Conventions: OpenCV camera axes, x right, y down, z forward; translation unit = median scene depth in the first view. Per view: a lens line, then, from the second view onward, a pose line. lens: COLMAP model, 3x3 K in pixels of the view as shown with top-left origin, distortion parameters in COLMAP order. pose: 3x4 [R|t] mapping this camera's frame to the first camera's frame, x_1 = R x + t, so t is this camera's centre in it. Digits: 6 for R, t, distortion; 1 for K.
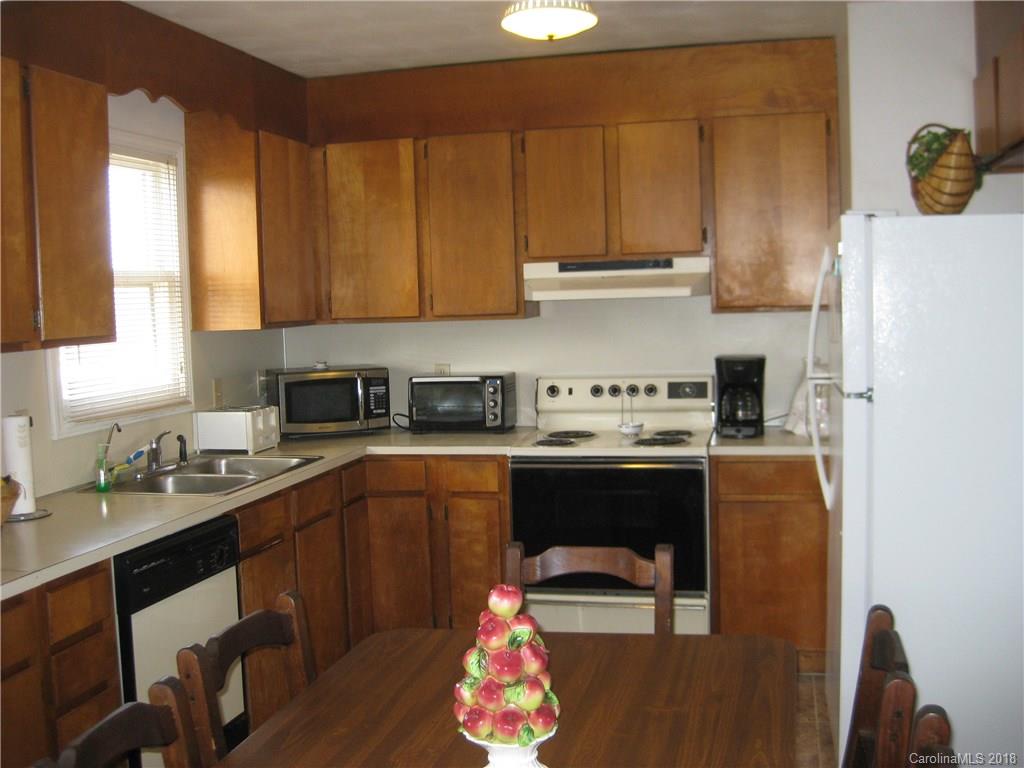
lens RADIAL K [[1138.5, 0, 491.9], [0, 1138.5, 380.5], [0, 0, 1]] dist [-0.182064, 0.153867]
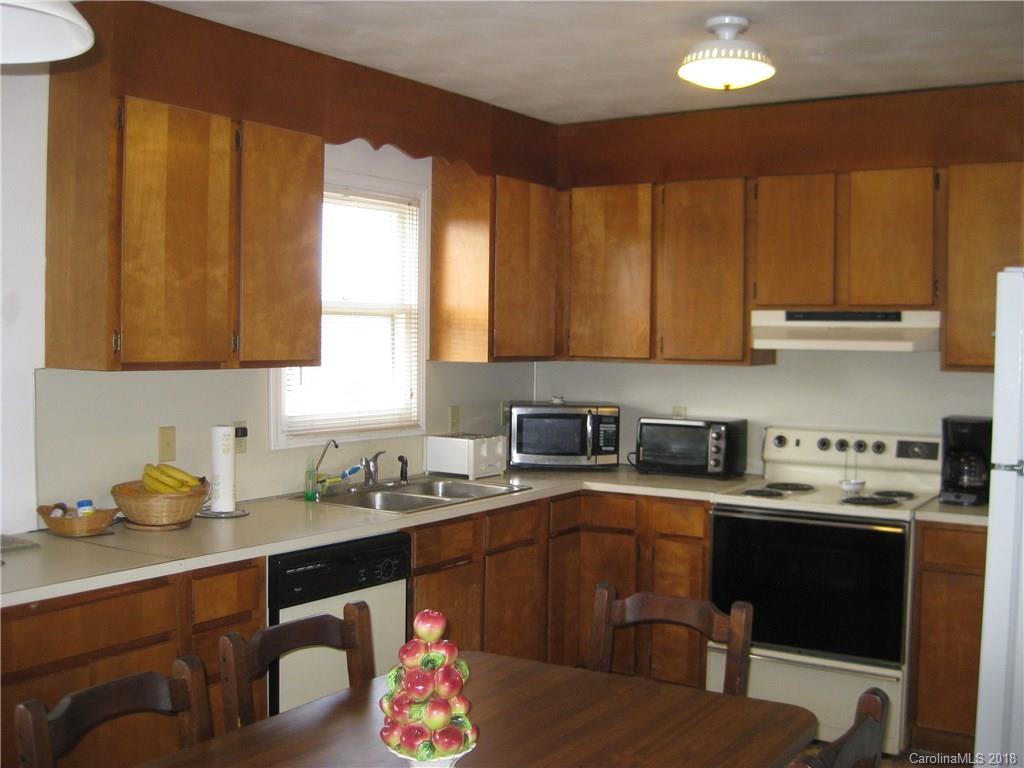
lens RADIAL K [[1138.5, 0, 491.9], [0, 1138.5, 380.5], [0, 0, 1]] dist [-0.182064, 0.153867]
pose [[0.938779, 0.057909, -0.339619, 0.159432], [-0.068455, 0.997470, -0.019145, -0.008008], [0.337651, 0.041222, 0.940368, -0.000842]]
